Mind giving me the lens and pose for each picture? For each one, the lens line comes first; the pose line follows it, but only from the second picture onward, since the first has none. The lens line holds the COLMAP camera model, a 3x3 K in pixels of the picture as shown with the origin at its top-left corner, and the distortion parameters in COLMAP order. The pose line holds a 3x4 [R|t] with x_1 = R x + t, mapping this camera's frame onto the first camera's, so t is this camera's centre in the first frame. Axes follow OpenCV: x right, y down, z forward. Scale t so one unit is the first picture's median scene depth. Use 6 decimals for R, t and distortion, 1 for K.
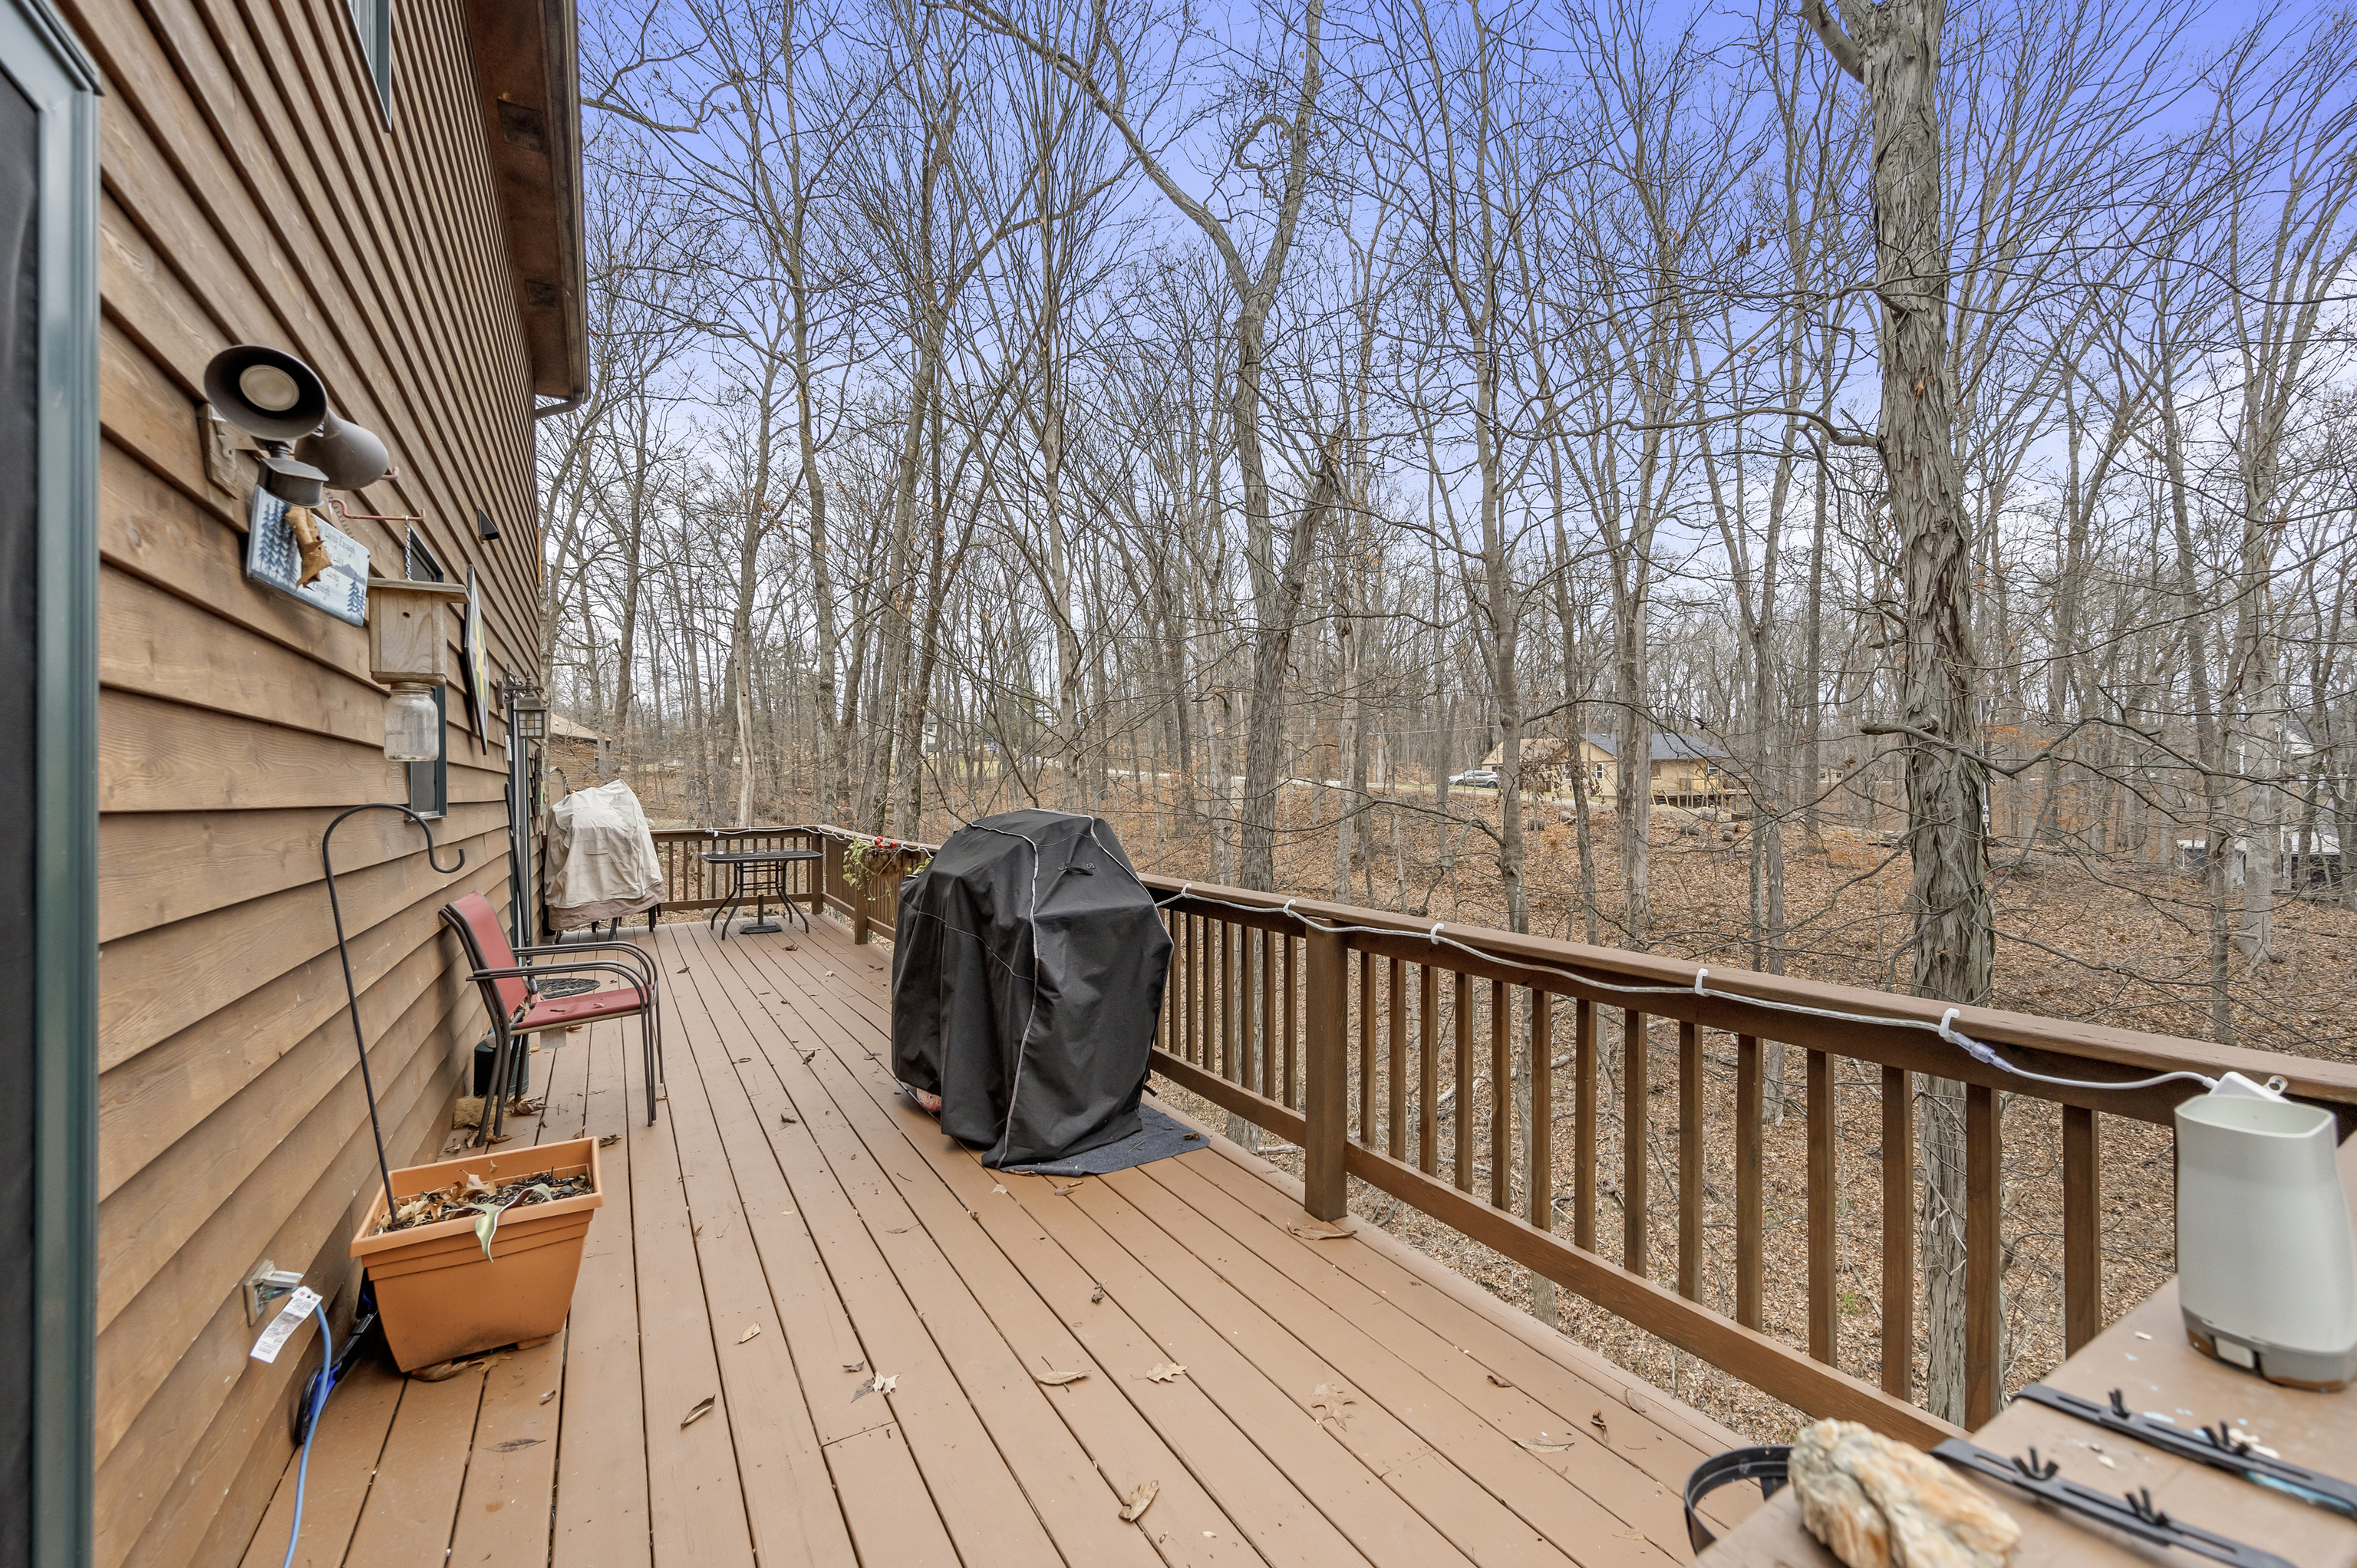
lens RADIAL K [[935.2, 0, 1178.2], [0, 935.2, 787.2], [0, 0, 1]] dist [-0.000760, -0.000234]
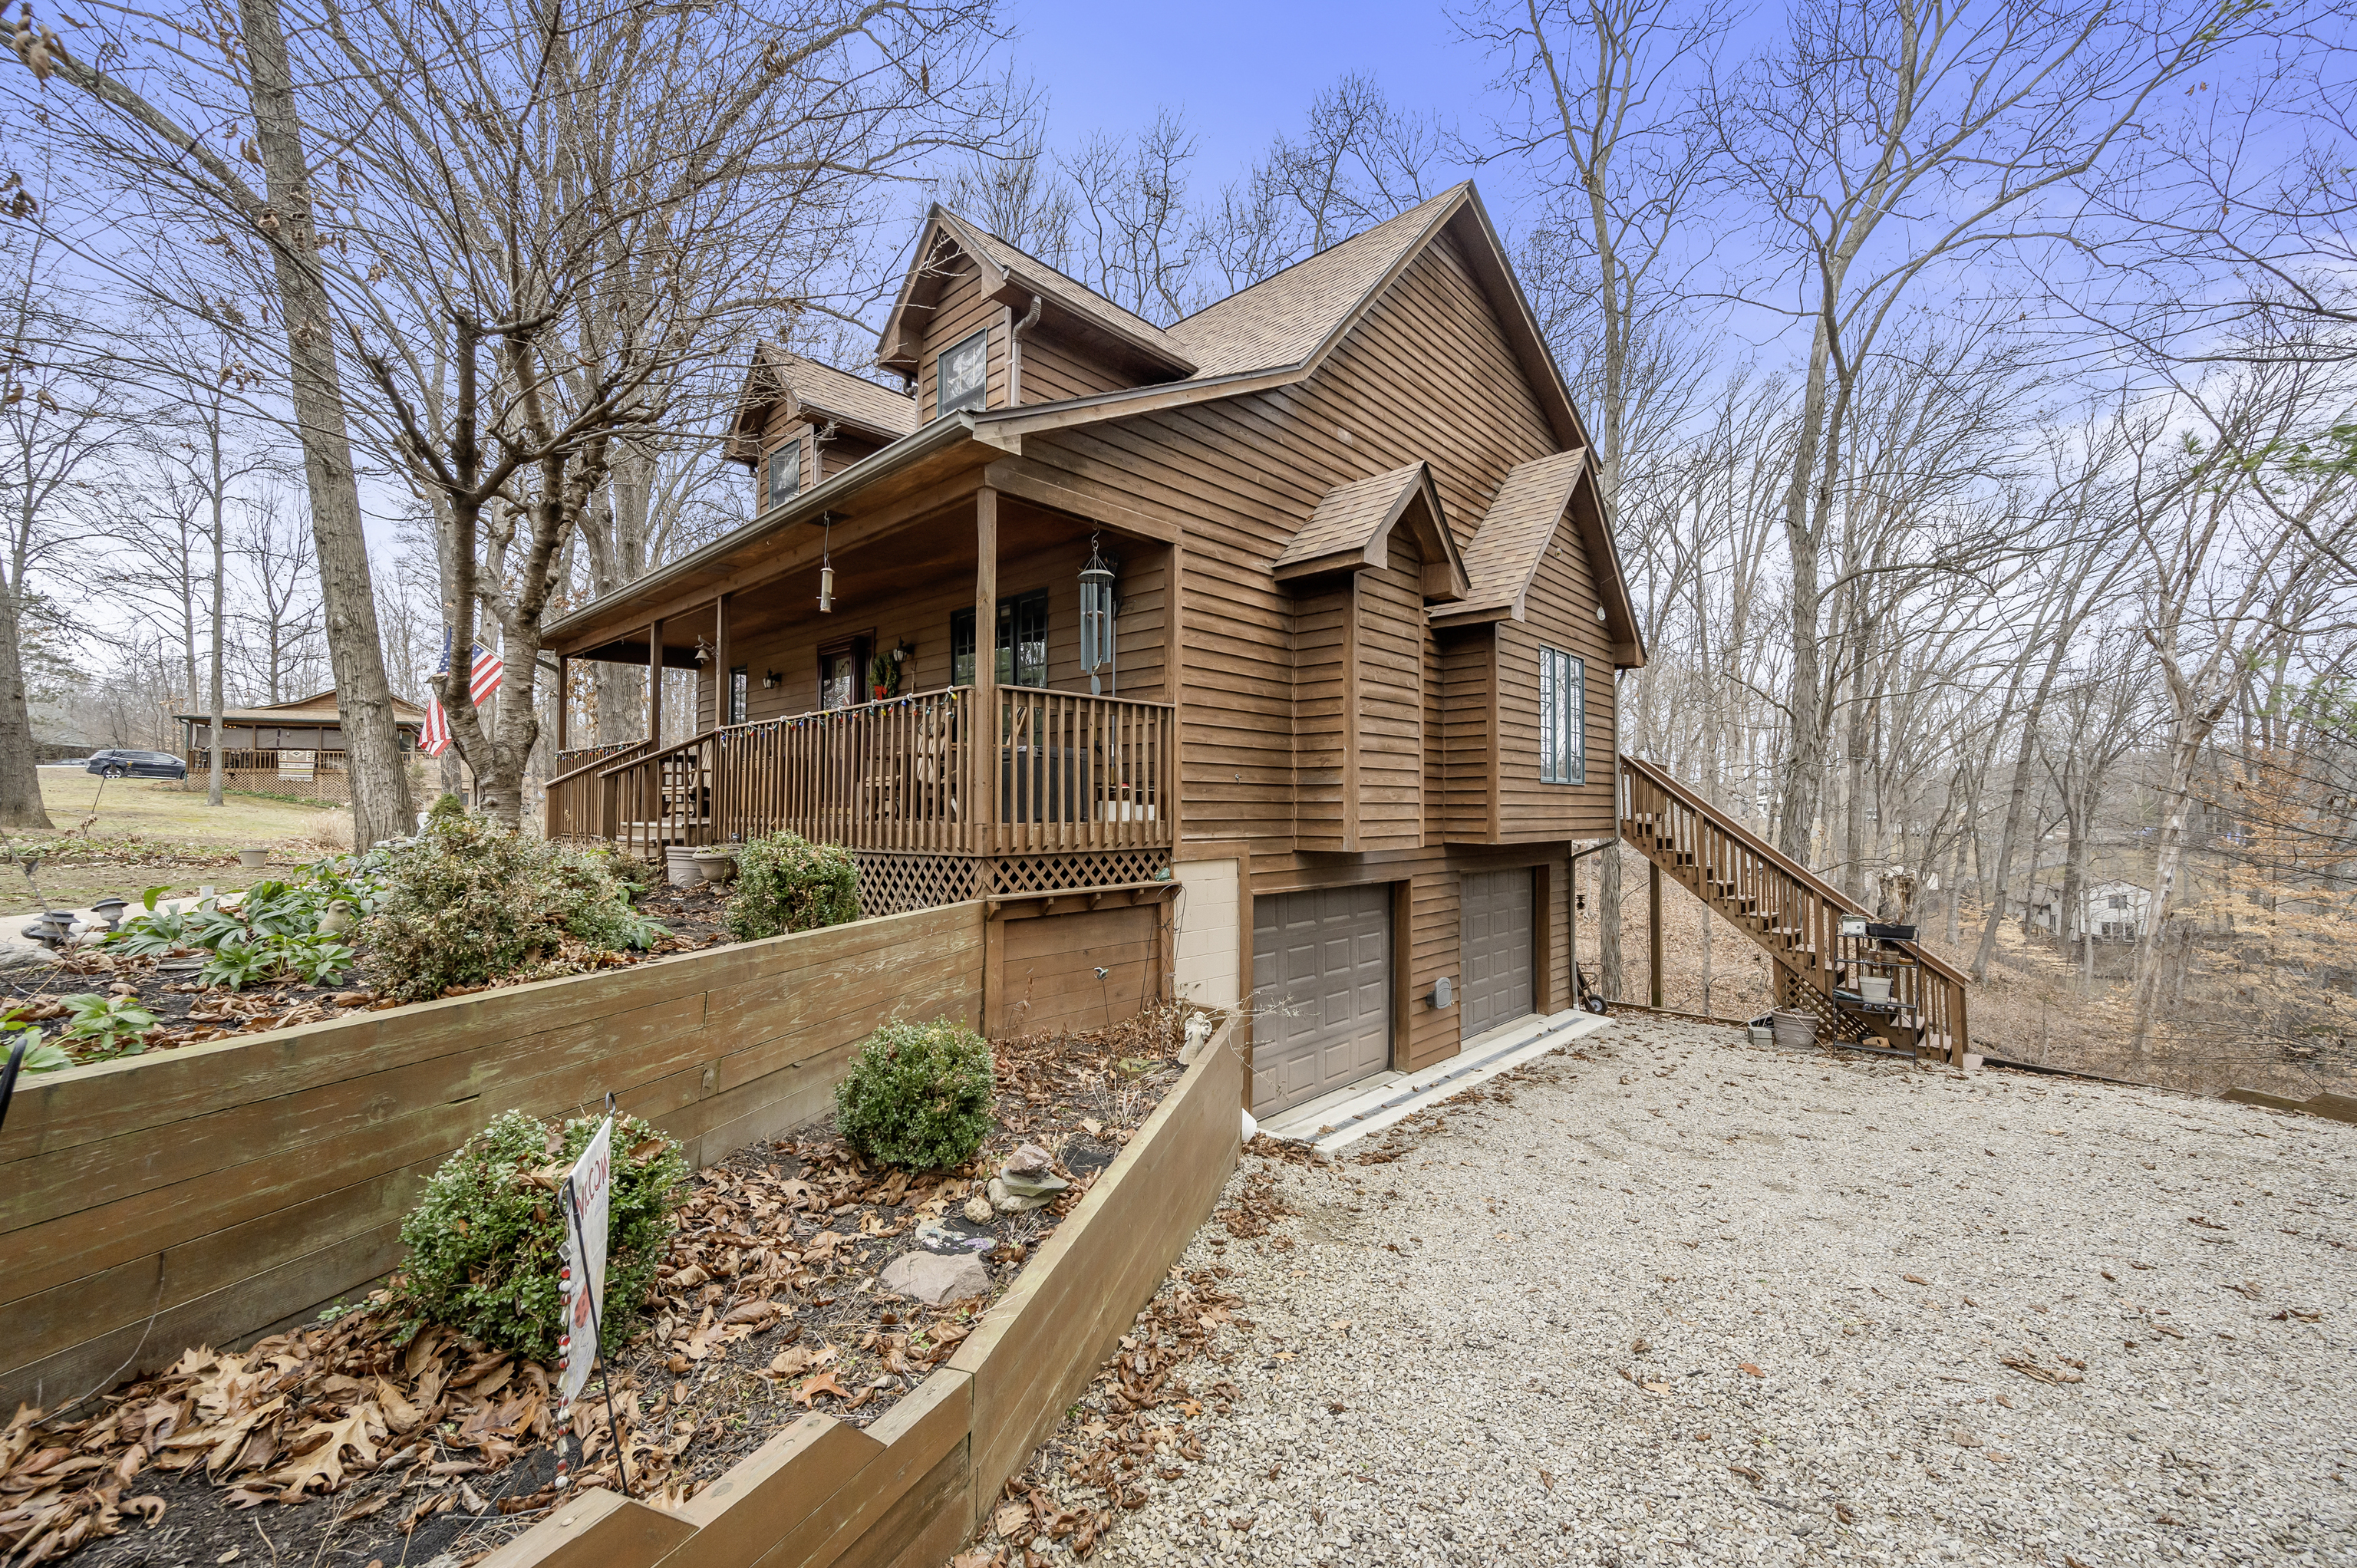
lens RADIAL K [[949.9, 0, 1172.3], [0, 949.9, 797.5], [0, 0, 1]] dist [0.000671, -0.004057]
pose [[0.953028, 0.021343, 0.302129, -0.318193], [-0.015472, 0.999642, -0.021814, 0.032058], [-0.302487, 0.016115, 0.953017, -0.302753]]
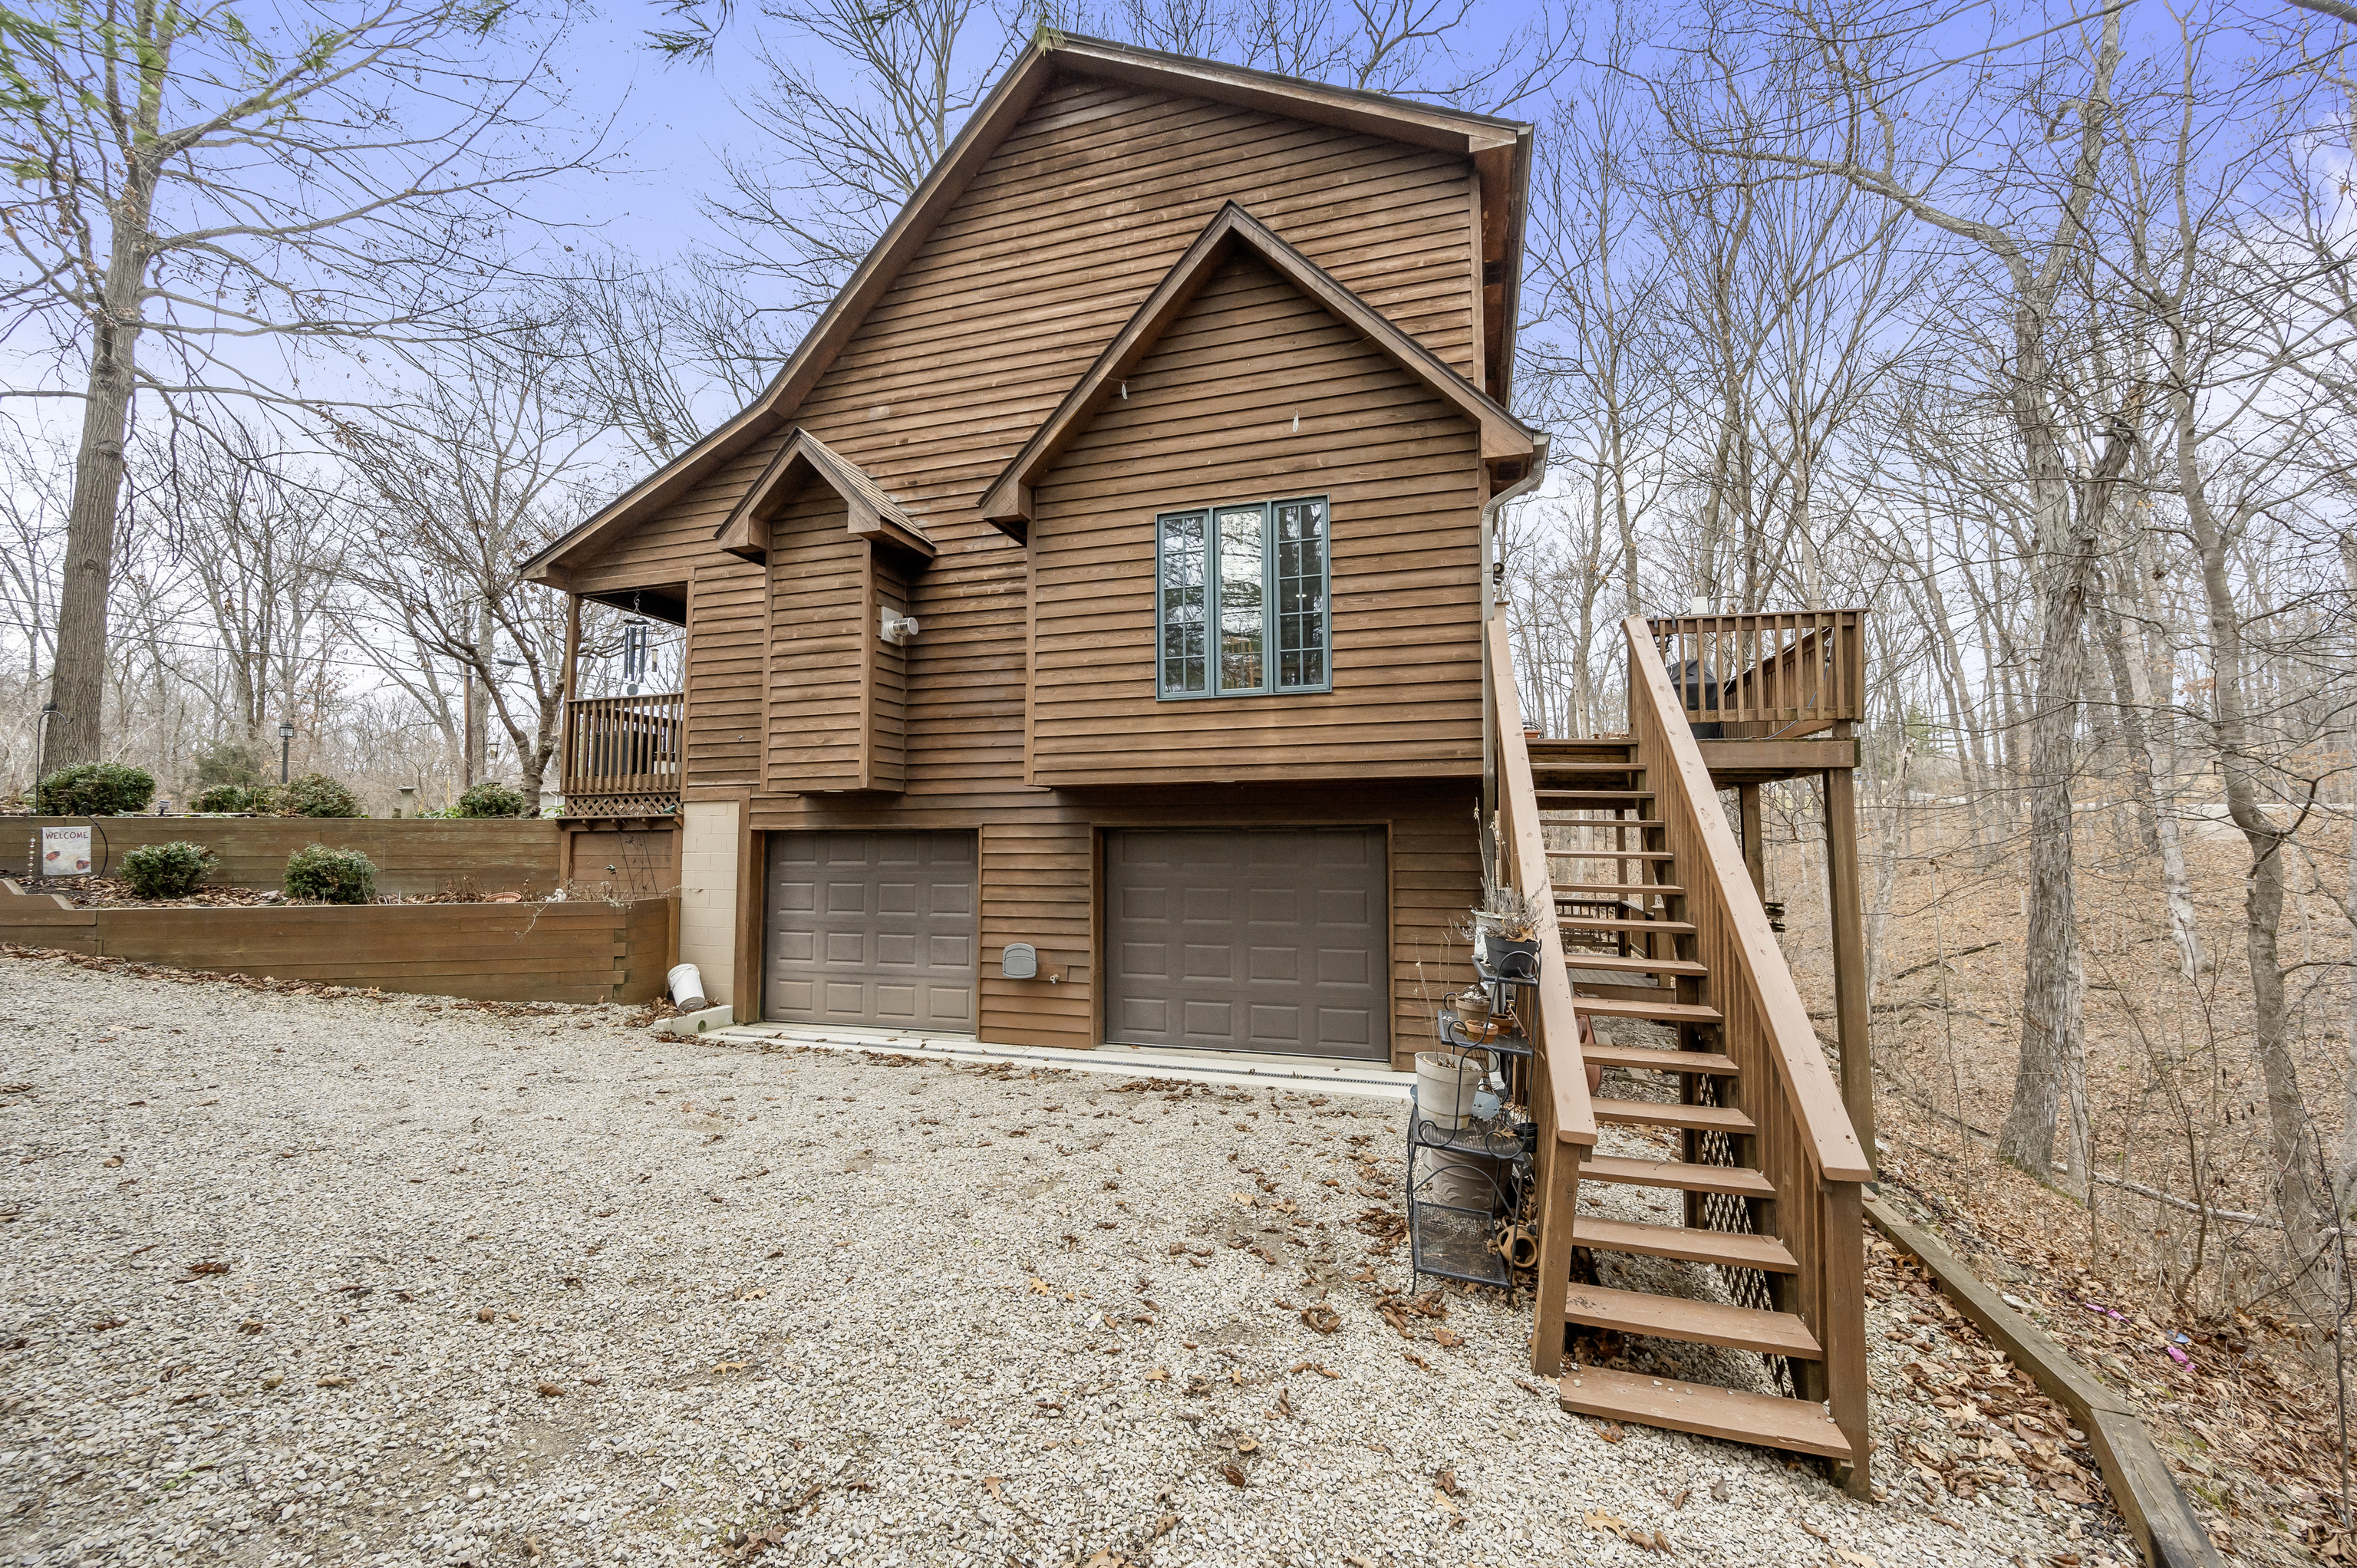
lens RADIAL K [[949.9, 0, 1172.3], [0, 949.9, 797.5], [0, 0, 1]] dist [0.000671, -0.004057]
pose [[0.663361, -0.026680, -0.747824, 0.087136], [-0.013216, 0.998791, -0.047357, 0.053476], [0.748183, 0.041298, 0.662206, -0.180912]]
